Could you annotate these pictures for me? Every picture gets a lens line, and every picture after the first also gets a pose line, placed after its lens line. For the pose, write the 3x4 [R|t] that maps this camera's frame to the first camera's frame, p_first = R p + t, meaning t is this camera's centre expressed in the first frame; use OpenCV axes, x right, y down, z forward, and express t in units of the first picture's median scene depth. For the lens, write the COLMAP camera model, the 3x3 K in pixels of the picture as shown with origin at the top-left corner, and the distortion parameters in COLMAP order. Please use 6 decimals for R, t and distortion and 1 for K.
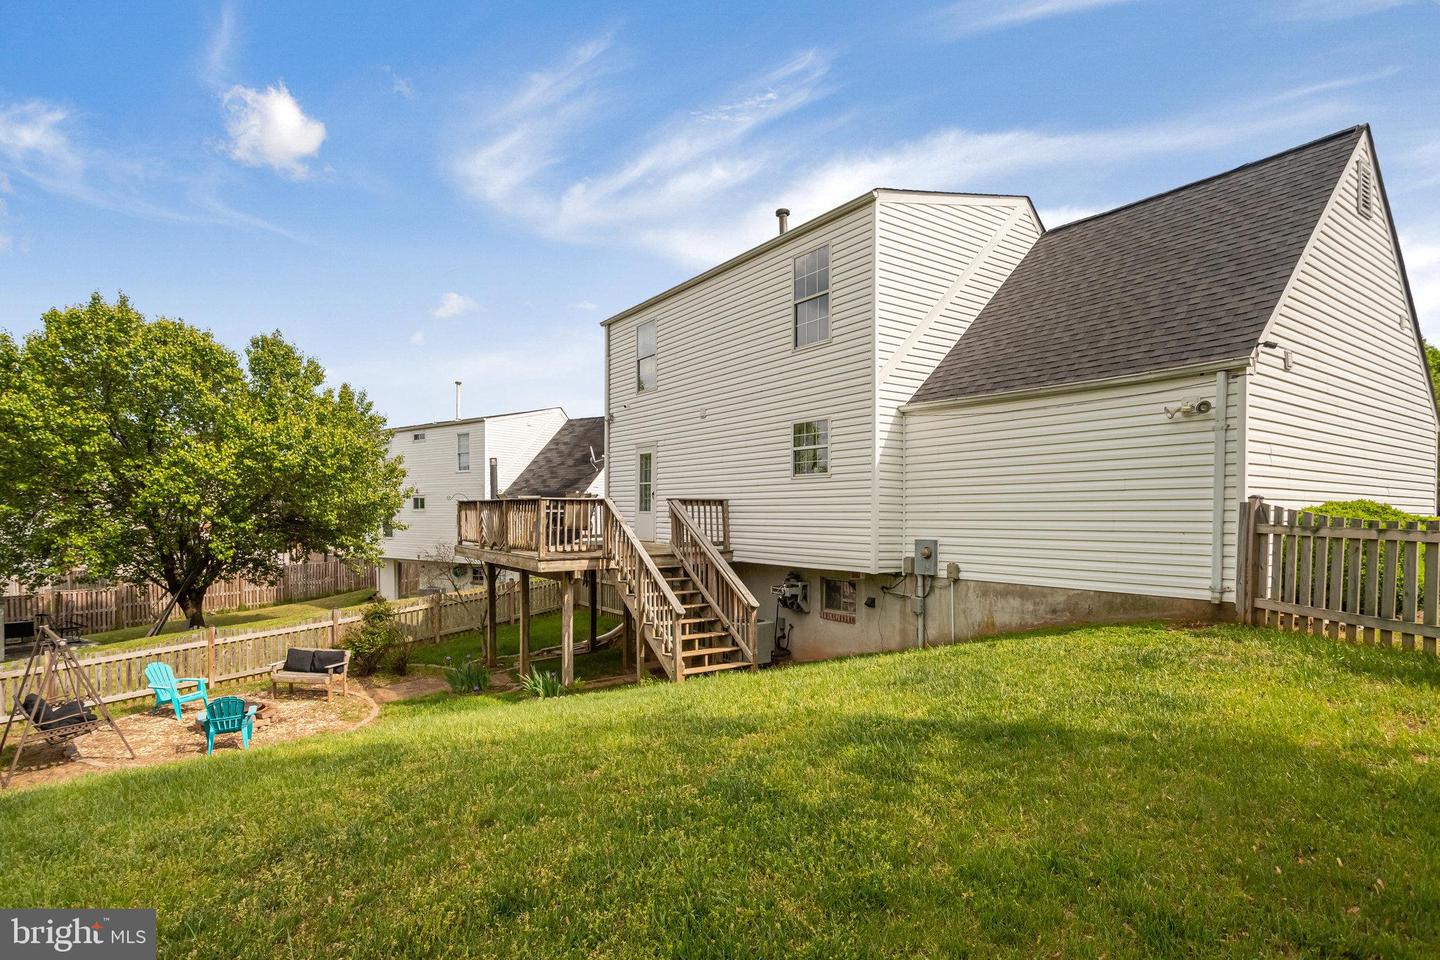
lens RADIAL K [[723.6, 0, 676.1], [0, 723.6, 524.4], [0, 0, 1]] dist [-0.014798, 0.008459]
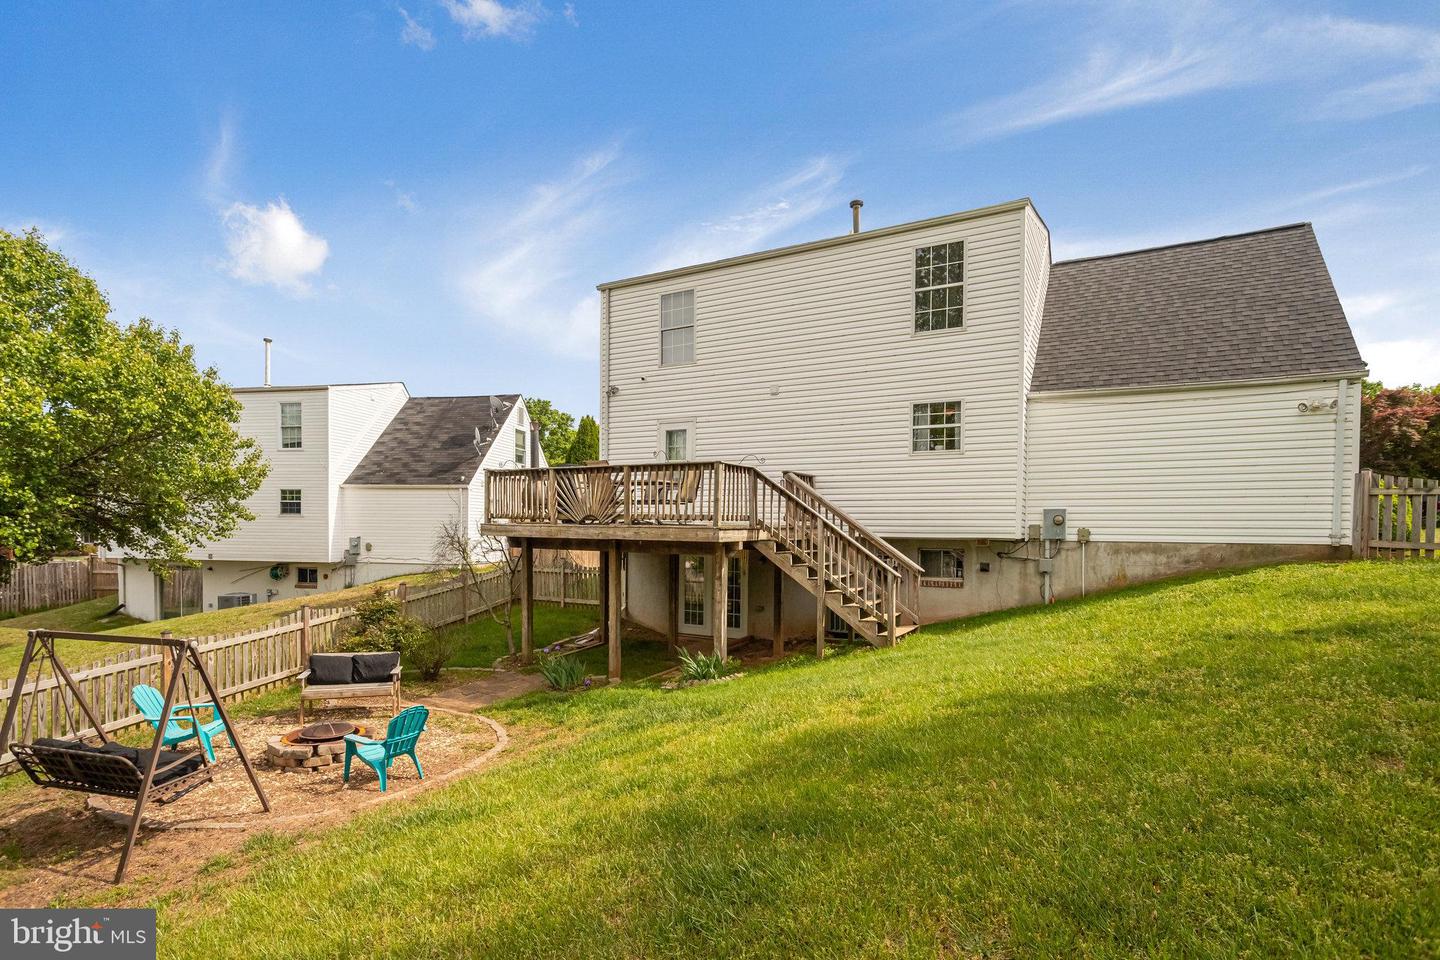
lens RADIAL K [[723.6, 0, 679.9], [0, 723.6, 538.4], [0, 0, 1]] dist [-0.014798, 0.008459]
pose [[0.897452, 0.000291, 0.441112, -0.675803], [-0.001611, 0.999995, 0.002619, 0.062929], [-0.441109, -0.003061, 0.897448, 0.209735]]
